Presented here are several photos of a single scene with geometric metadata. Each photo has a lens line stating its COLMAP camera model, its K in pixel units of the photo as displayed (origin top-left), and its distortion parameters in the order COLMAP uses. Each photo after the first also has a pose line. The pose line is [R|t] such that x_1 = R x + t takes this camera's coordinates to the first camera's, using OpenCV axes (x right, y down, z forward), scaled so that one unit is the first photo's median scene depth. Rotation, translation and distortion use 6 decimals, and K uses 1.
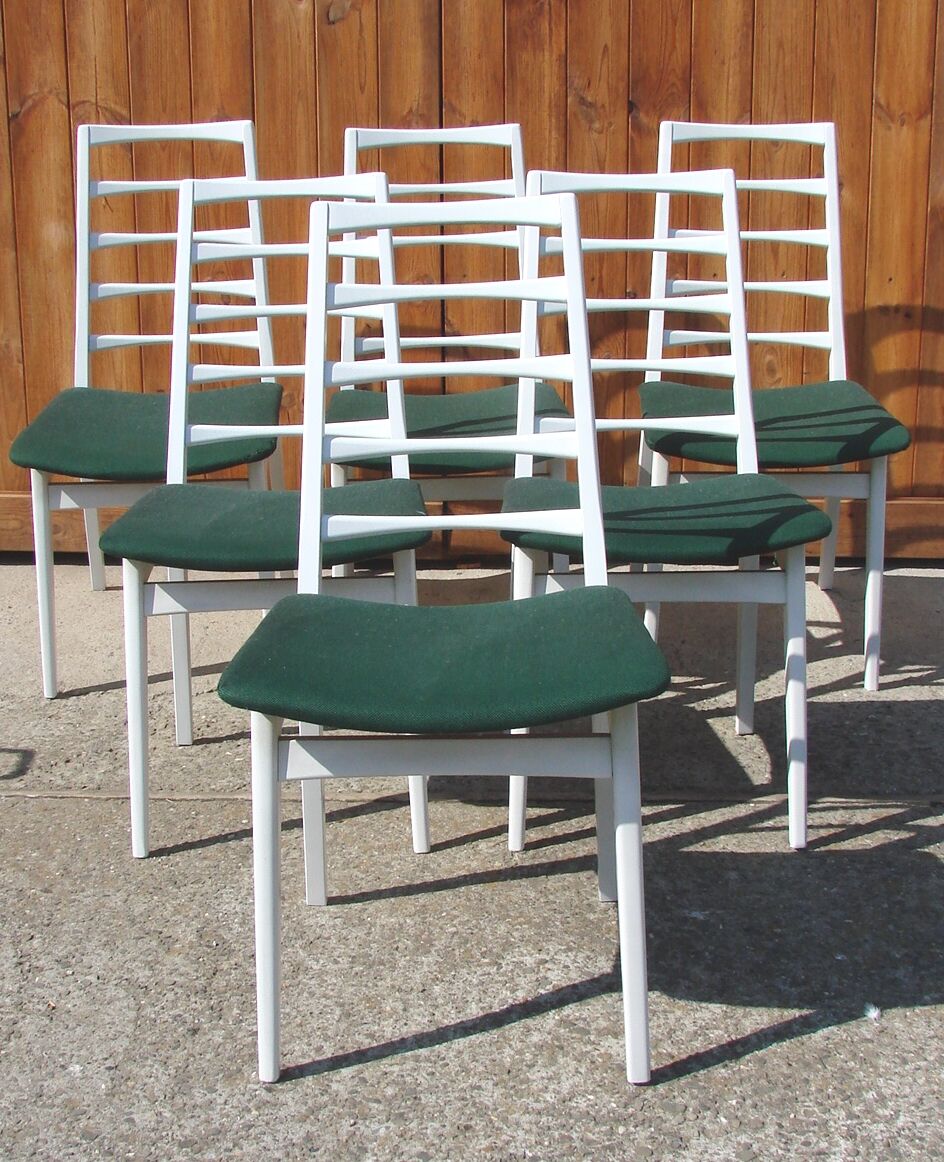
lens RADIAL K [[1791.6, 0, 393.4], [0, 1791.6, 609.6], [0, 0, 1]] dist [-0.159441, 0.000000]
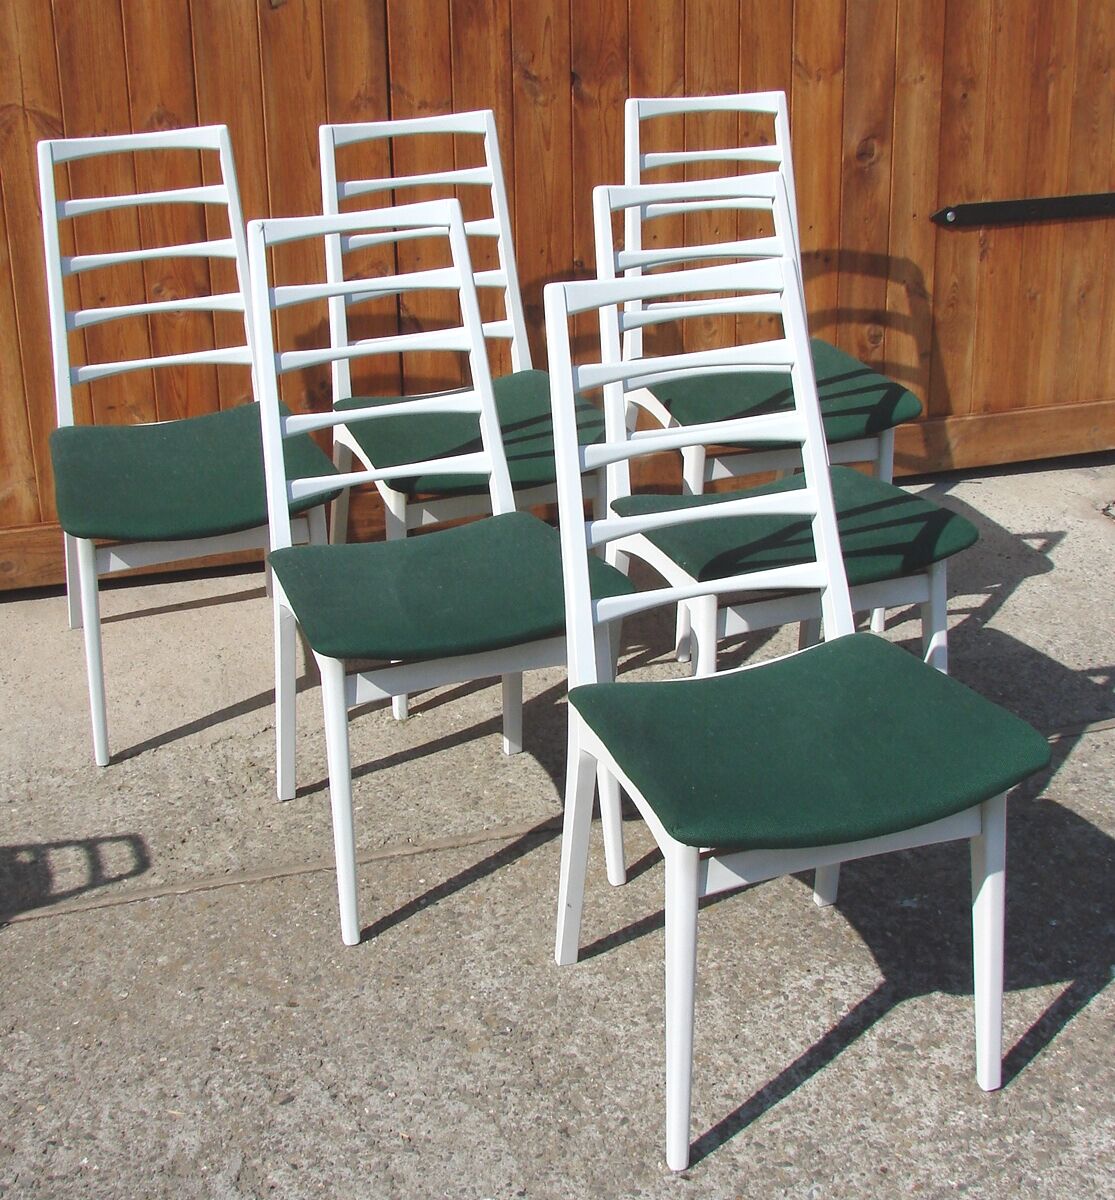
lens RADIAL K [[1830.2, 0, 519.5], [0, 1830.2, 569.8], [0, 0, 1]] dist [-0.167729, 0.000000]
pose [[0.937002, -0.136642, 0.321492, -0.271502], [0.111478, 0.989166, 0.095513, -0.116386], [-0.331060, -0.053657, 0.942083, 0.035212]]
